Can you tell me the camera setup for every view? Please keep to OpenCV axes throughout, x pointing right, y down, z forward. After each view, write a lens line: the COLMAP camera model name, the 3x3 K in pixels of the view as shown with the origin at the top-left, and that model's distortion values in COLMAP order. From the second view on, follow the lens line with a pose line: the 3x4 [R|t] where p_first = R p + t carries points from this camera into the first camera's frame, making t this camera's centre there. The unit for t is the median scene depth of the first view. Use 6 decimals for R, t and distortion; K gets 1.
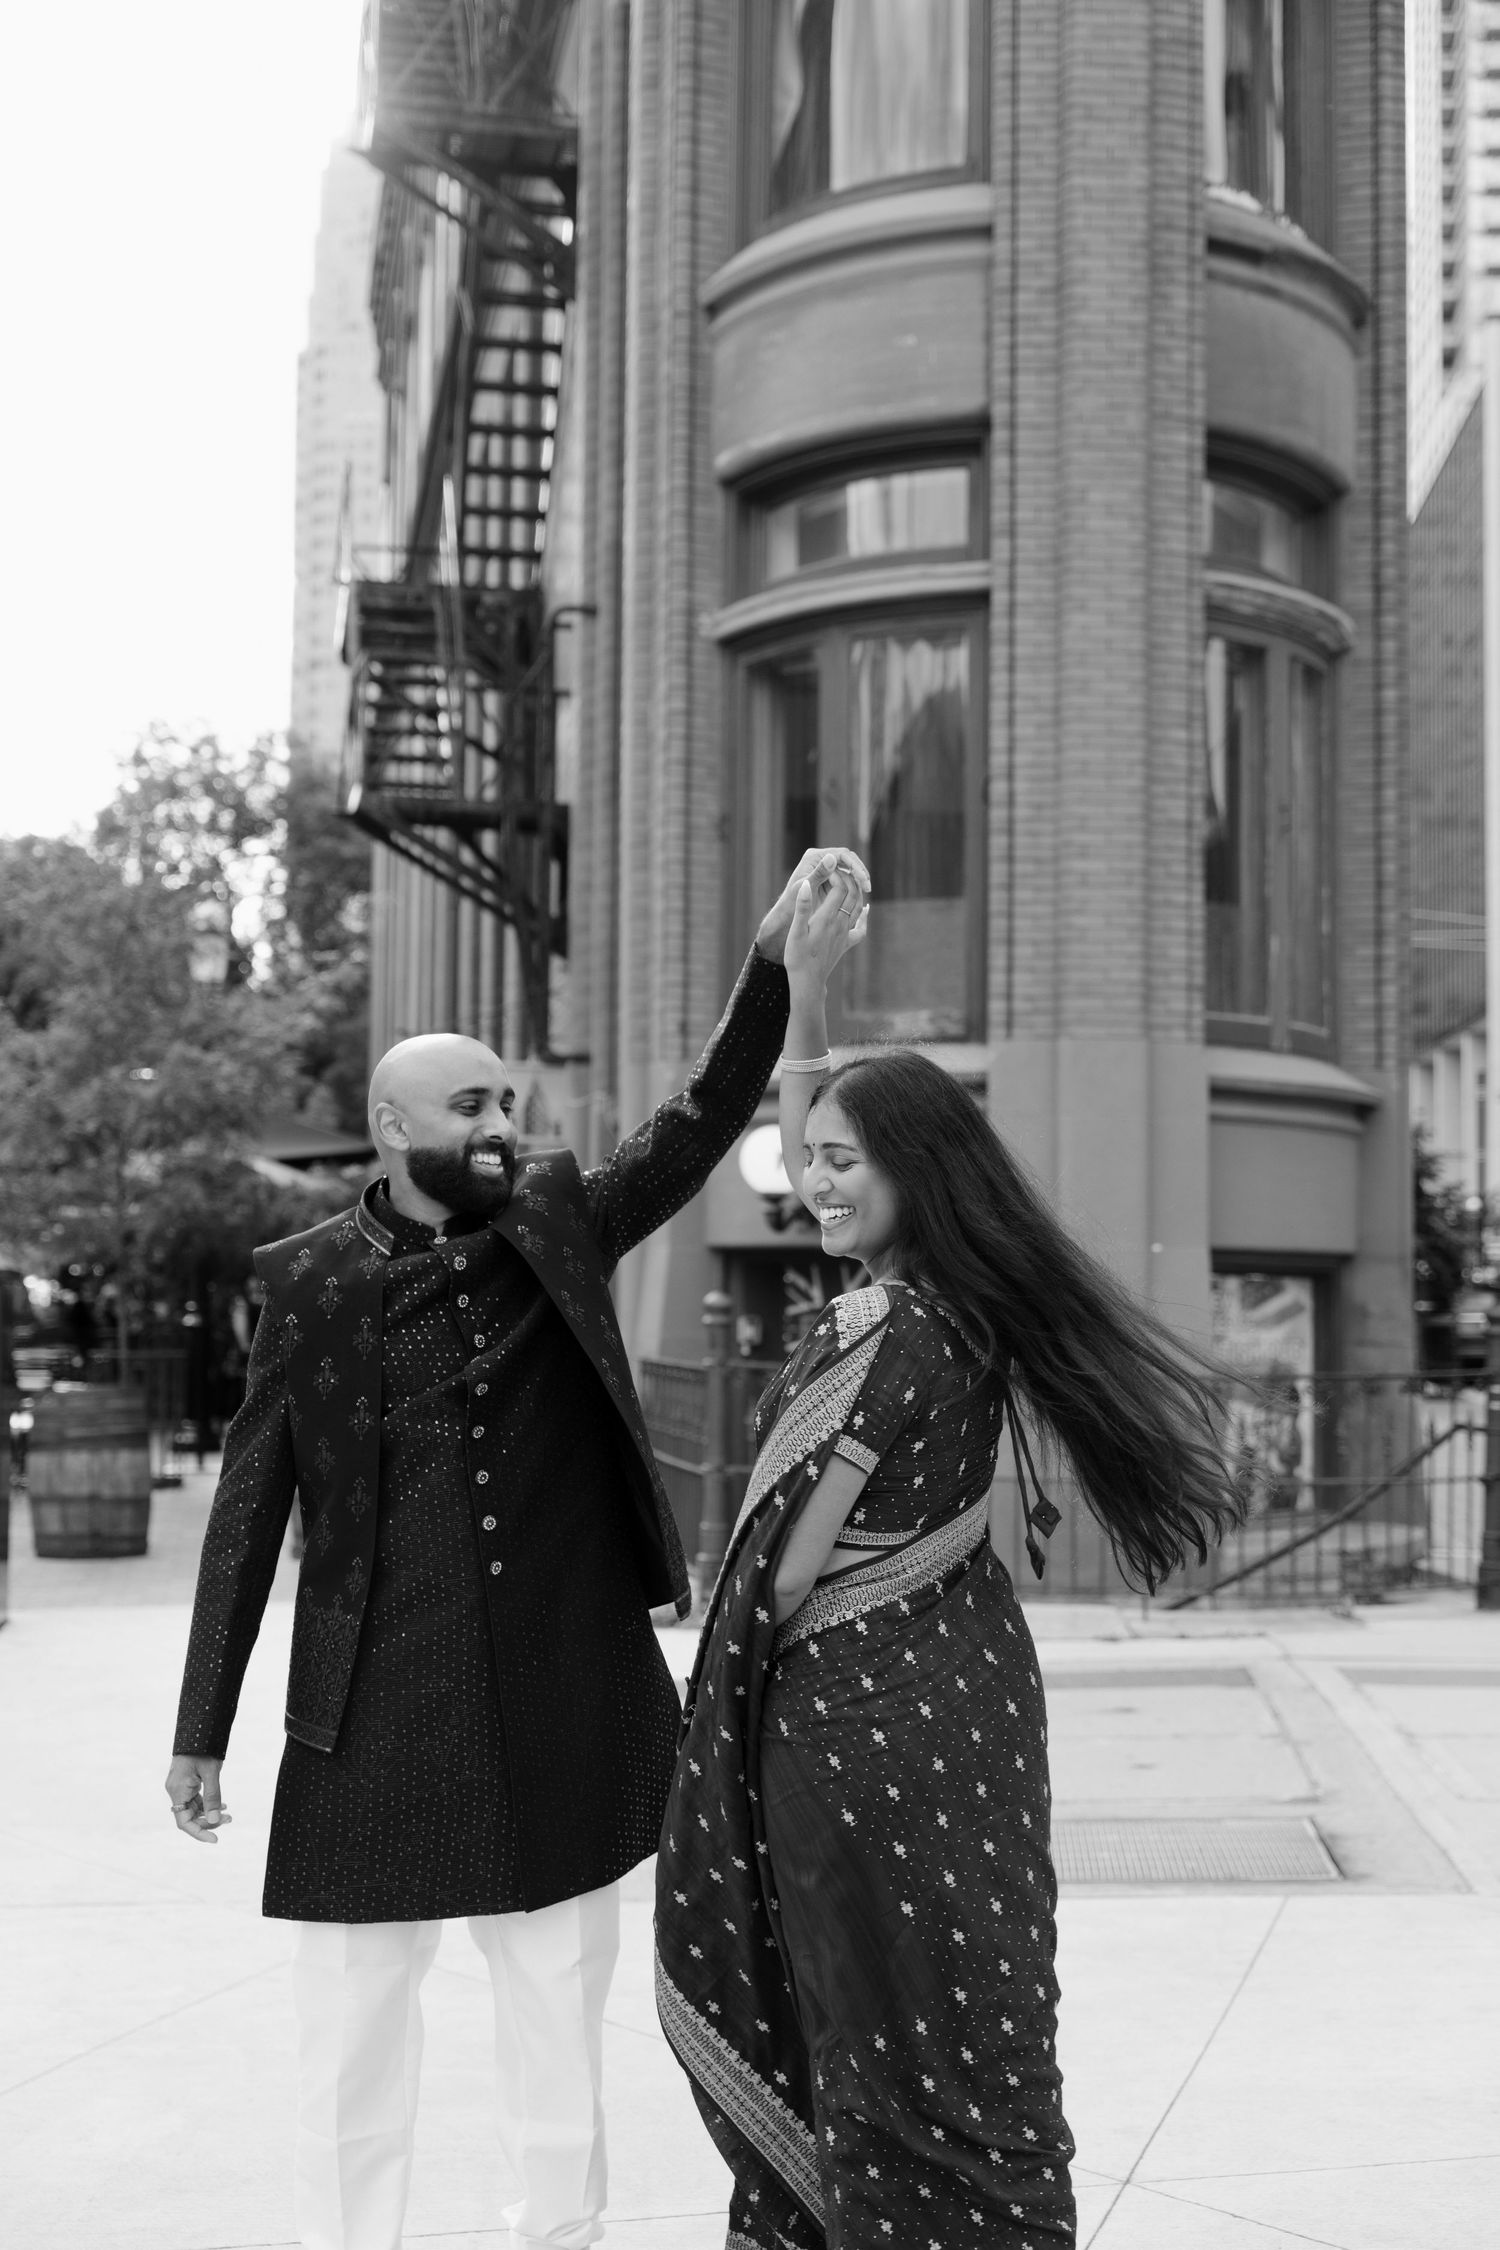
lens RADIAL K [[2655.1, 0, 750.0], [0, 2655.1, 1125.0], [0, 0, 1]] dist [0.006538, 0.008500]
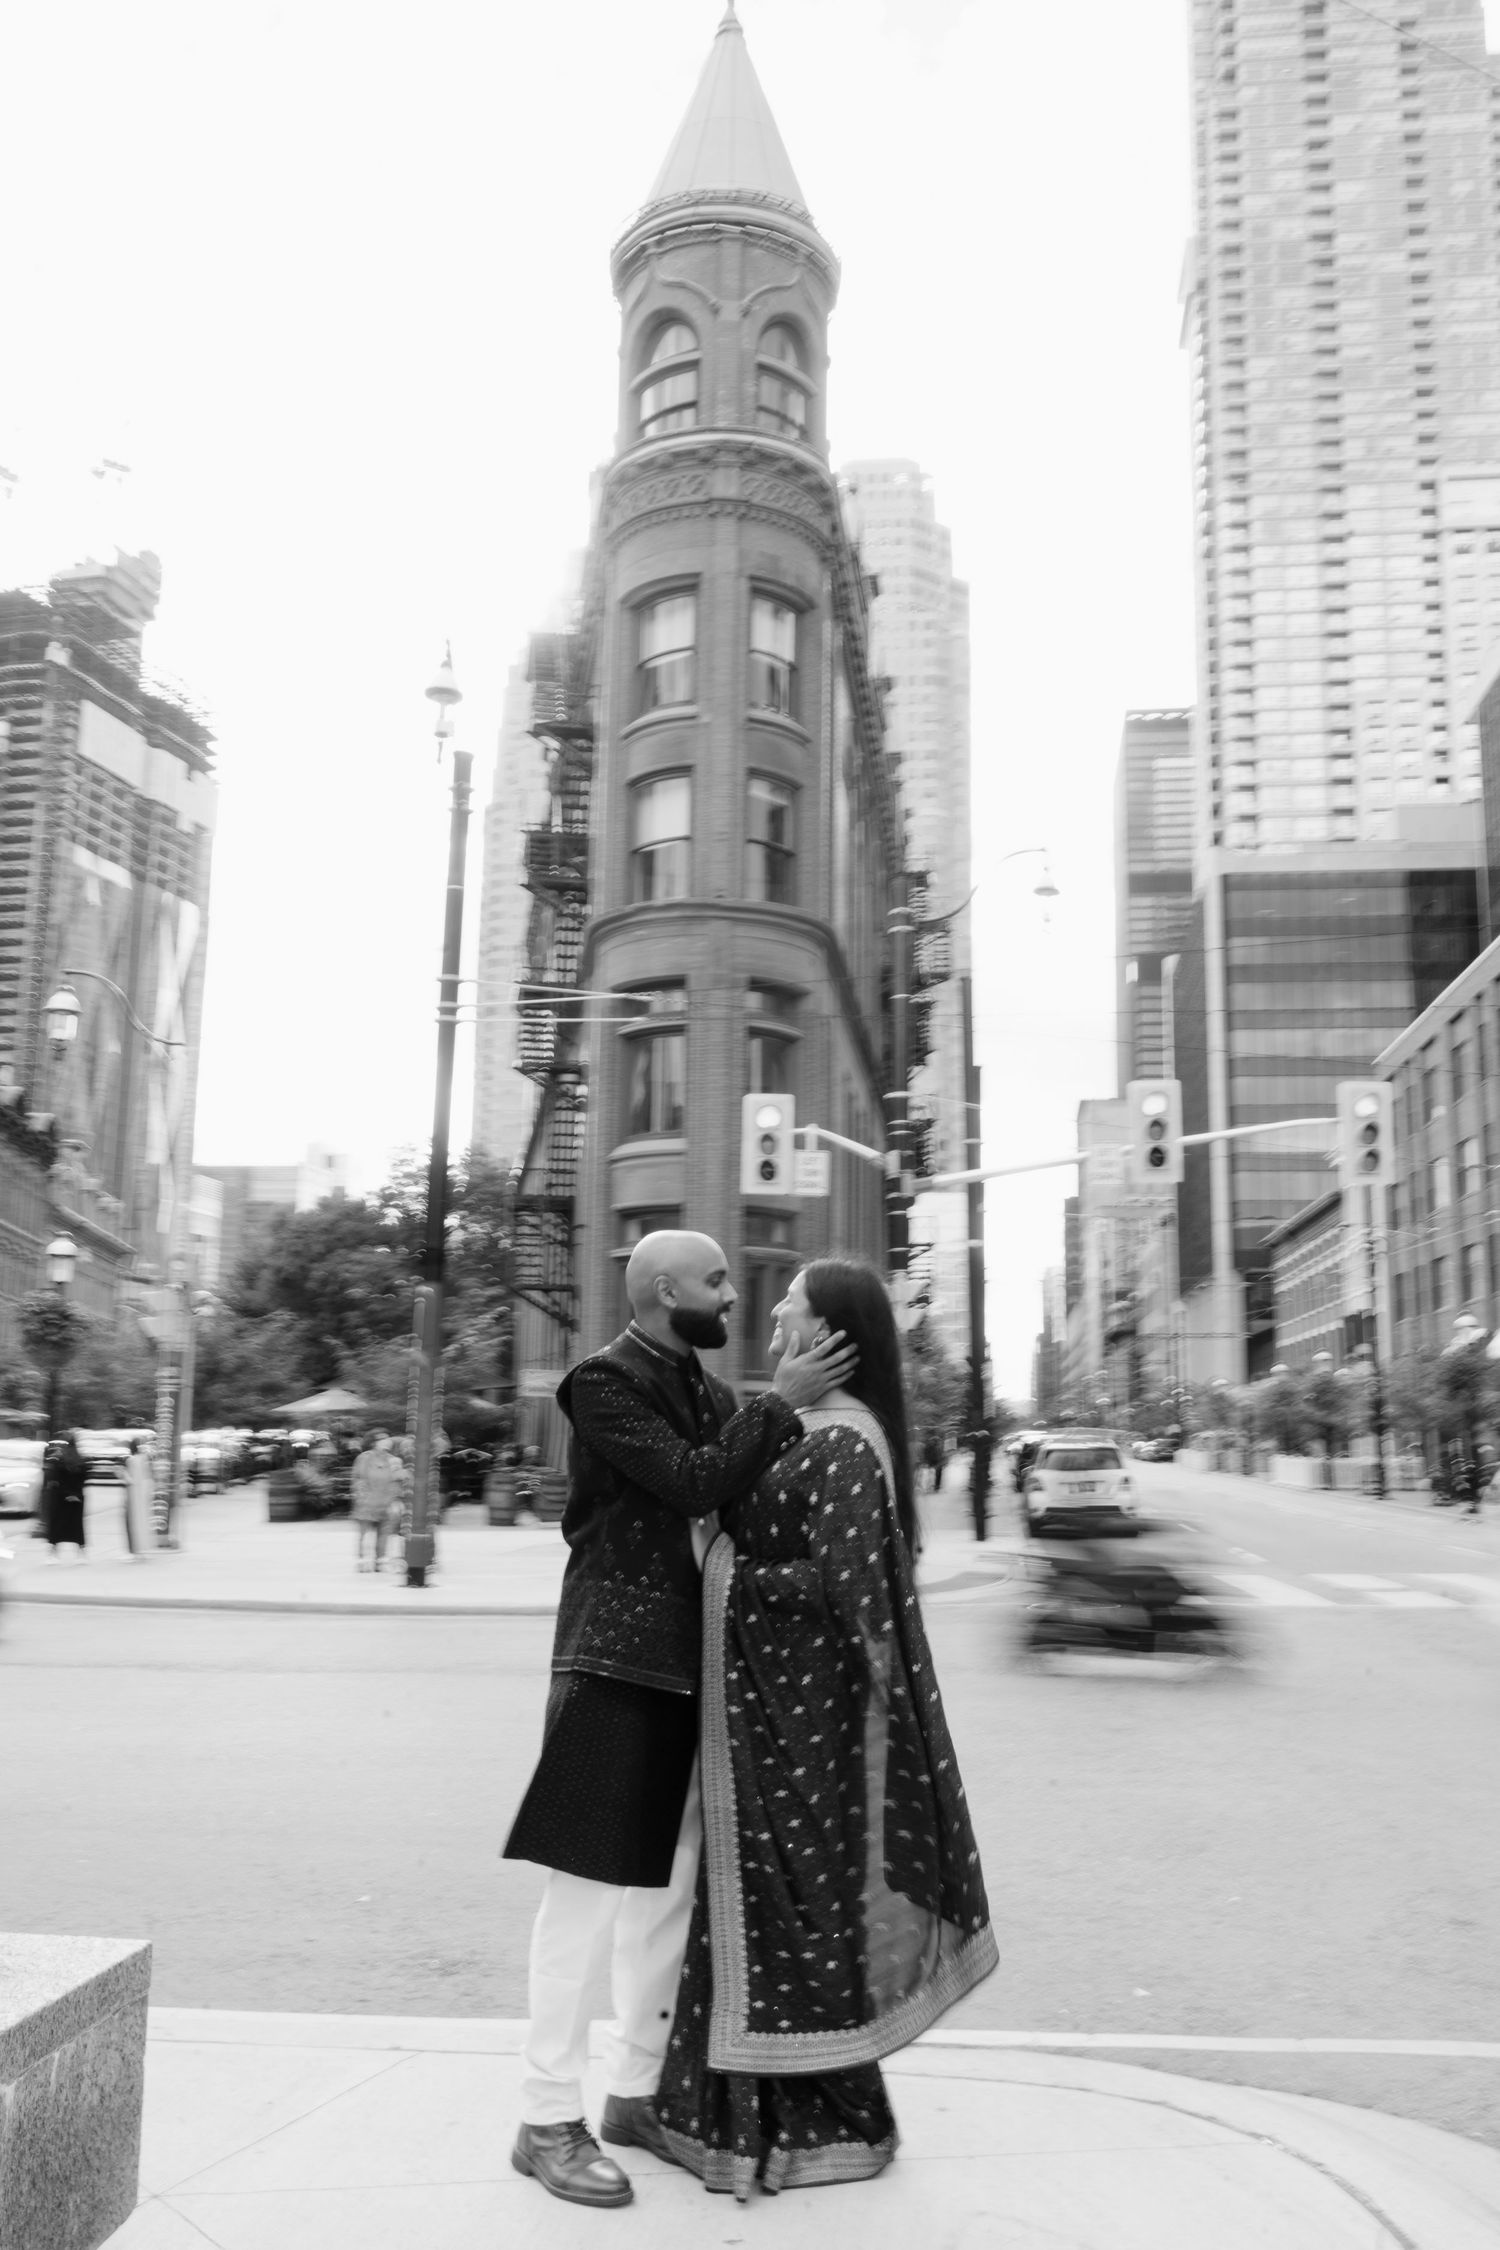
lens RADIAL K [[1914.0, 0, 750.0], [0, 1914.0, 1125.0], [0, 0, 1]] dist [-0.006870, 0.015846]
pose [[0.999679, 0.005644, -0.024691, 0.227142], [-0.008032, 0.995181, -0.097723, -0.112514], [0.024020, 0.097890, 0.994907, -1.501188]]
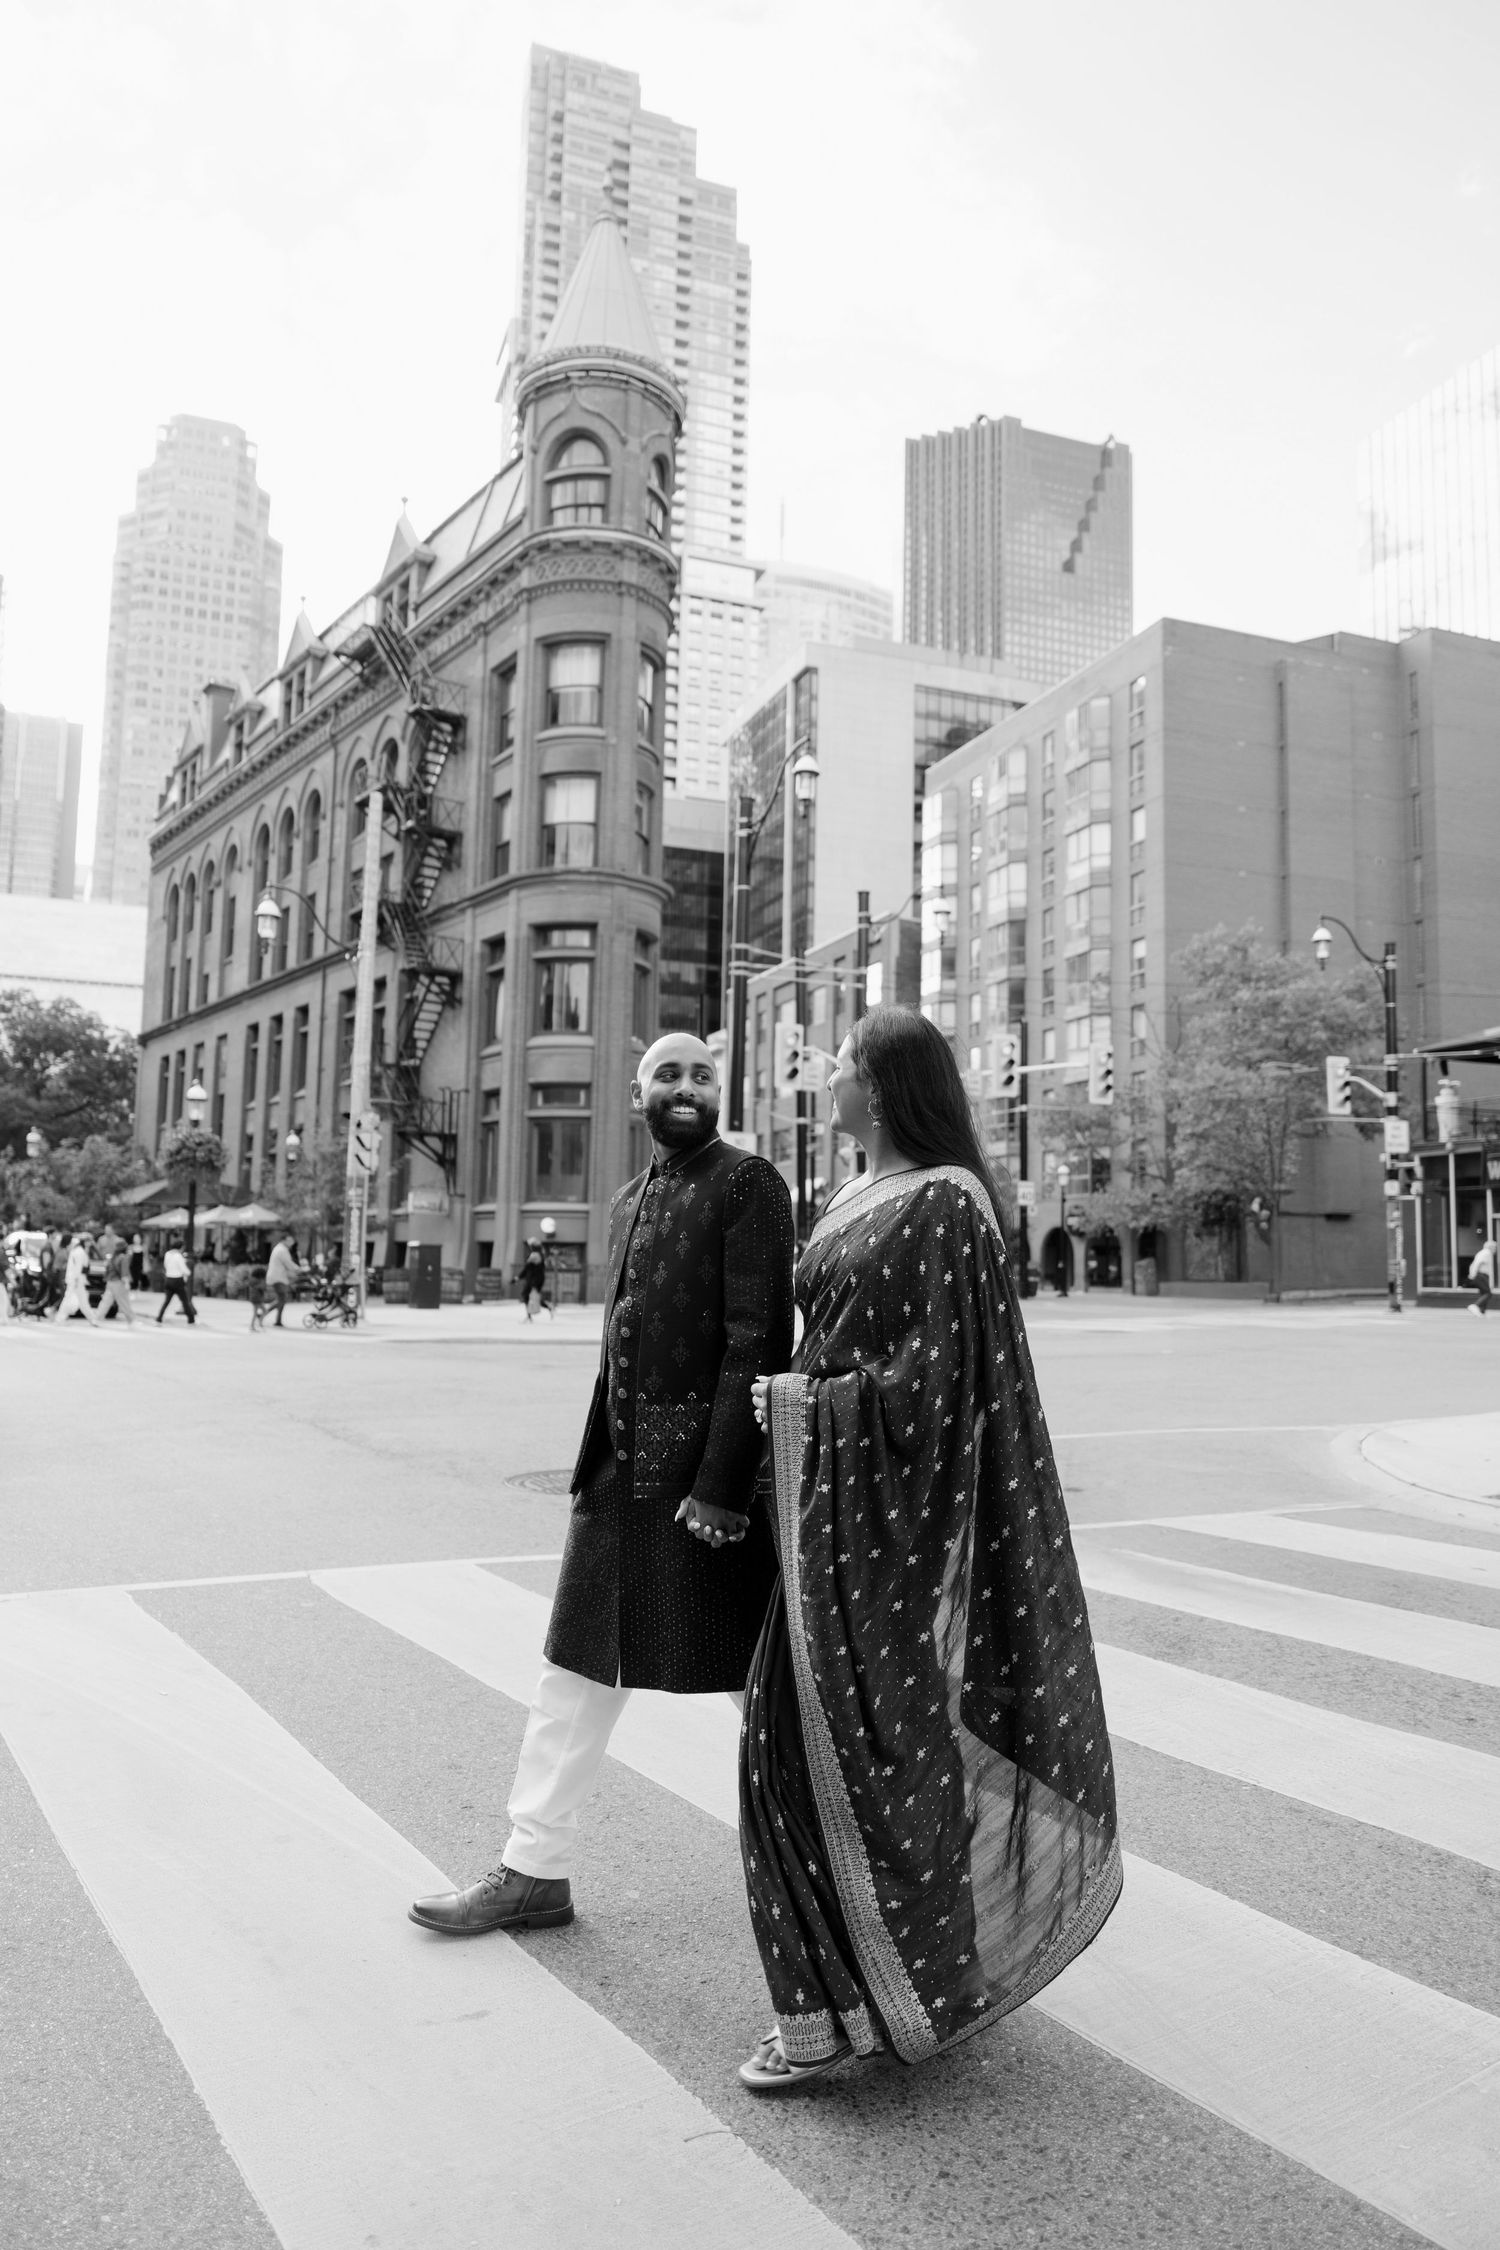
lens RADIAL K [[1506.1, 0, 750.0], [0, 1506.1, 1125.0], [0, 0, 1]] dist [0.003555, 0.001552]
pose [[0.895208, 0.046183, 0.443248, -0.871469], [-0.037470, 0.998894, -0.028401, -0.105431], [-0.444070, 0.008816, 0.895949, -1.670092]]
